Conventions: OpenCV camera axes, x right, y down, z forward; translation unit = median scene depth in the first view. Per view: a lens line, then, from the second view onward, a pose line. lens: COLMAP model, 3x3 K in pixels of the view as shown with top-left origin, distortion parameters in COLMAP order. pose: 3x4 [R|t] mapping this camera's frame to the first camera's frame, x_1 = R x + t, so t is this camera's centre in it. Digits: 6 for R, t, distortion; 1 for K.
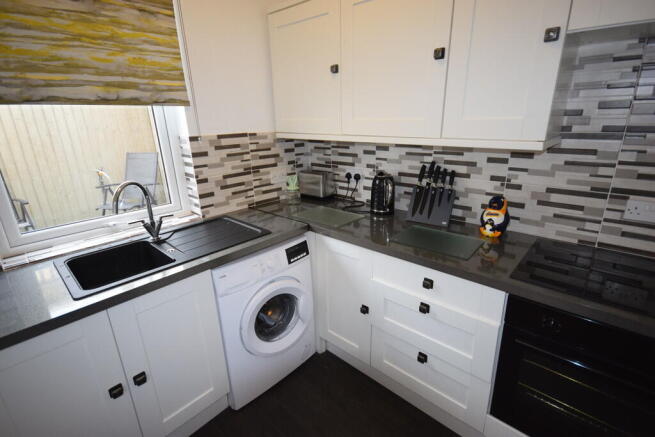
lens RADIAL K [[316.7, 0, 331.0], [0, 316.7, 218.8], [0, 0, 1]] dist [0.018017, -0.007637]
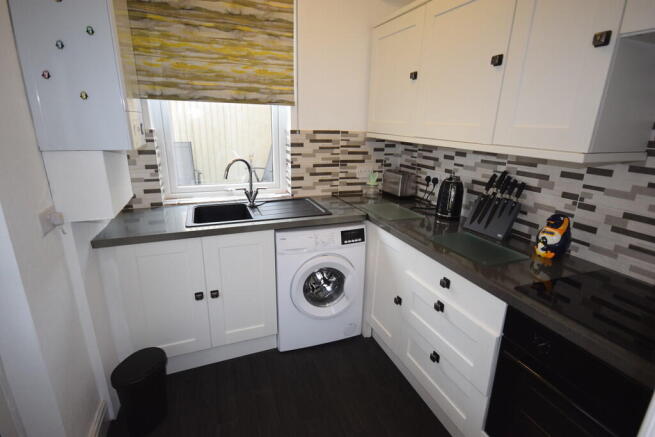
lens RADIAL K [[327.5, 0, 328.0], [0, 327.5, 219.9], [0, 0, 1]] dist [0.014173, -0.001549]
pose [[0.894947, 0.172909, -0.411305, 0.309924], [-0.181361, 0.983238, 0.018727, 0.044535], [0.407649, 0.057835, 0.911306, -0.114178]]
